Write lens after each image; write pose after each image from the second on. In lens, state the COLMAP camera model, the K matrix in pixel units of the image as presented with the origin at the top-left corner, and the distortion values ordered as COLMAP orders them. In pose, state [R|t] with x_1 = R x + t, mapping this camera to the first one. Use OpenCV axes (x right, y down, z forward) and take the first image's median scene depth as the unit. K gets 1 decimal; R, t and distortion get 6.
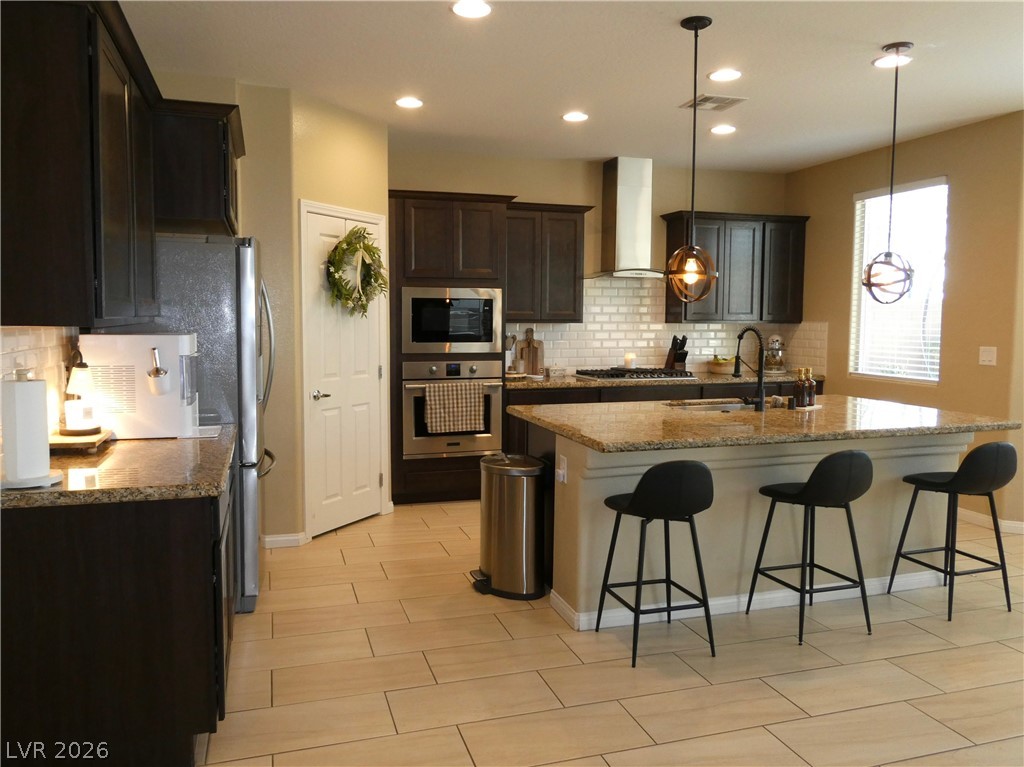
lens RADIAL K [[735.5, 0, 512.0], [0, 735.5, 383.5], [0, 0, 1]] dist [-0.000209, -0.002463]
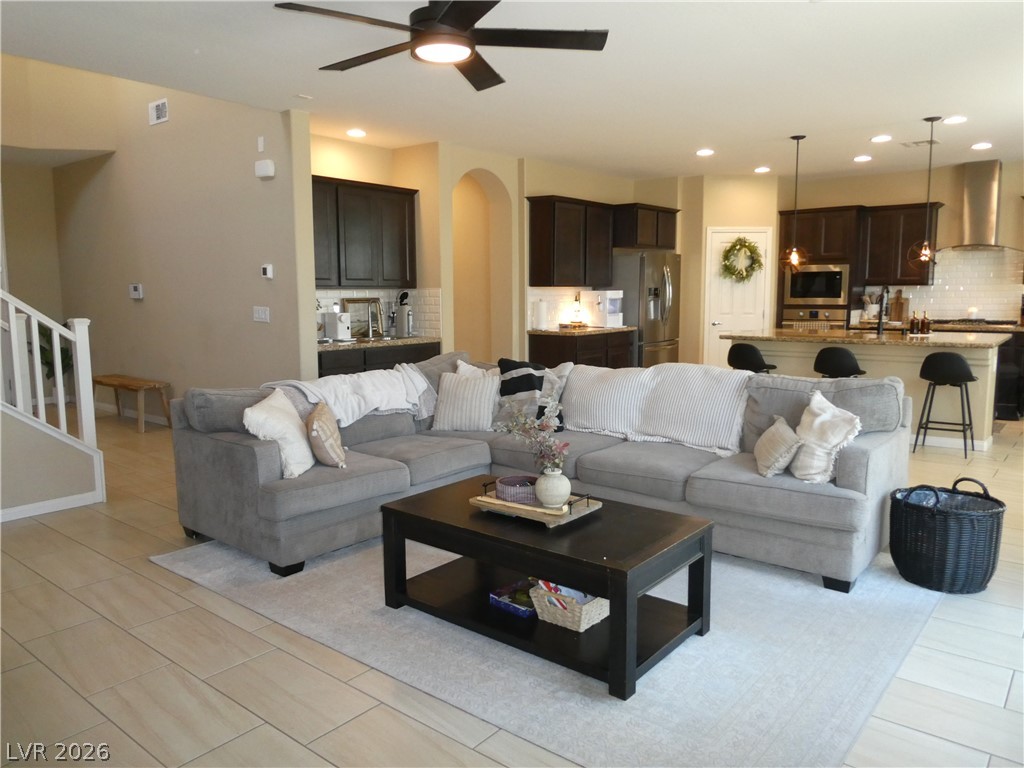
lens RADIAL K [[735.5, 0, 512.0], [0, 735.5, 384.0], [0, 0, 1]] dist [-0.000209, -0.002463]
pose [[0.548730, 0.094633, -0.830626, 0.963016], [-0.064455, 0.995404, 0.070826, 0.065160], [0.833511, 0.014674, 0.552308, -0.495026]]
